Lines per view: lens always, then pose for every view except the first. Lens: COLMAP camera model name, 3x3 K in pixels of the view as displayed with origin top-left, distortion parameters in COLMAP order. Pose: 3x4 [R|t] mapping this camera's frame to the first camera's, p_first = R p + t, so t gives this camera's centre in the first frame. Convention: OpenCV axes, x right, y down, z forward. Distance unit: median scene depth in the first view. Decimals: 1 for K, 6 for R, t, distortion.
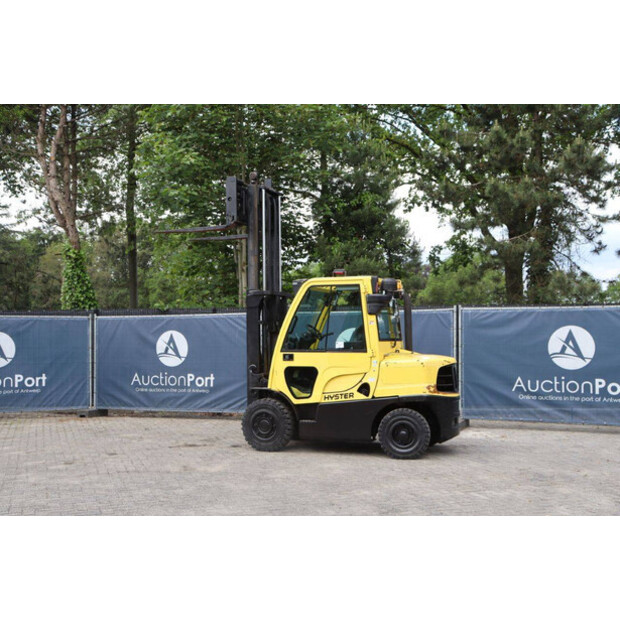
lens RADIAL K [[755.5, 0, 310.0], [0, 755.5, 310.0], [0, 0, 1]] dist [0.001275, 0.049987]
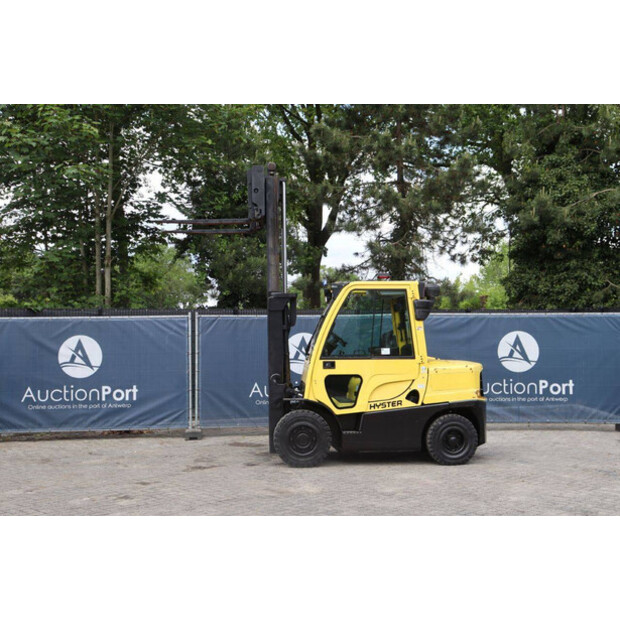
lens RADIAL K [[807.3, 0, 310.0], [0, 807.3, 310.0], [0, 0, 1]] dist [0.029468, 0.113712]
pose [[0.906903, 0.012239, 0.421162, -0.411220], [-0.012145, 0.999922, -0.002907, -0.002125], [-0.421165, -0.002478, 0.906981, 0.088322]]
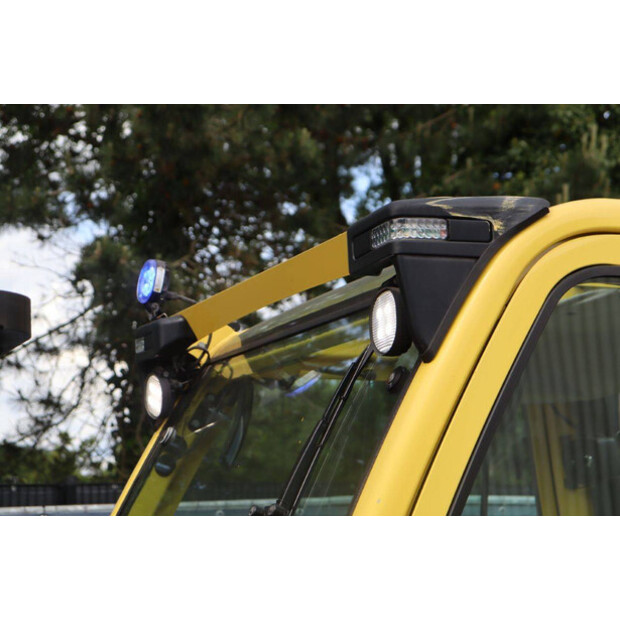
lens RADIAL K [[1454.0, 0, 310.0], [0, 1454.0, 310.0], [0, 0, 1]] dist [0.400586, 0.461251]
pose [[0.716778, 0.099844, 0.690116, -0.140376], [-0.012307, 0.991353, -0.130643, 0.000077], [-0.697192, 0.085148, 0.711809, 0.765371]]
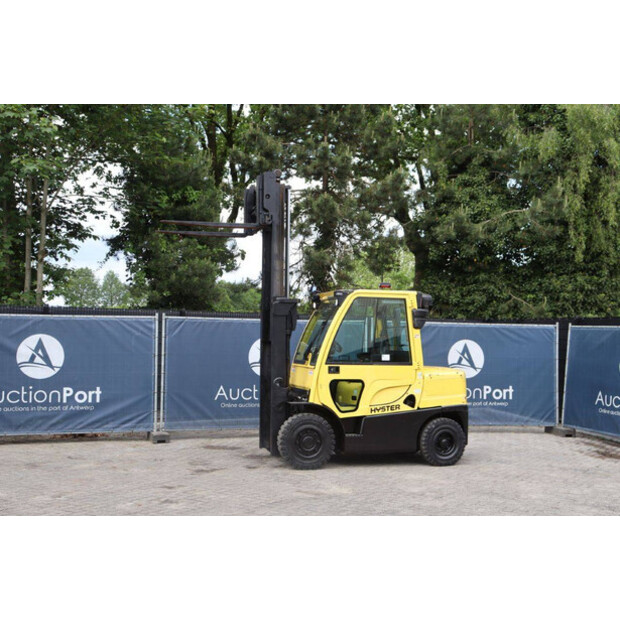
lens RADIAL K [[807.3, 0, 310.0], [0, 807.3, 310.0], [0, 0, 1]] dist [0.029468, 0.113712]
pose [[0.800404, 0.039380, 0.598166, -0.585512], [-0.040851, 0.999103, -0.011112, -0.000889], [-0.598068, -0.015542, 0.801295, 0.167705]]
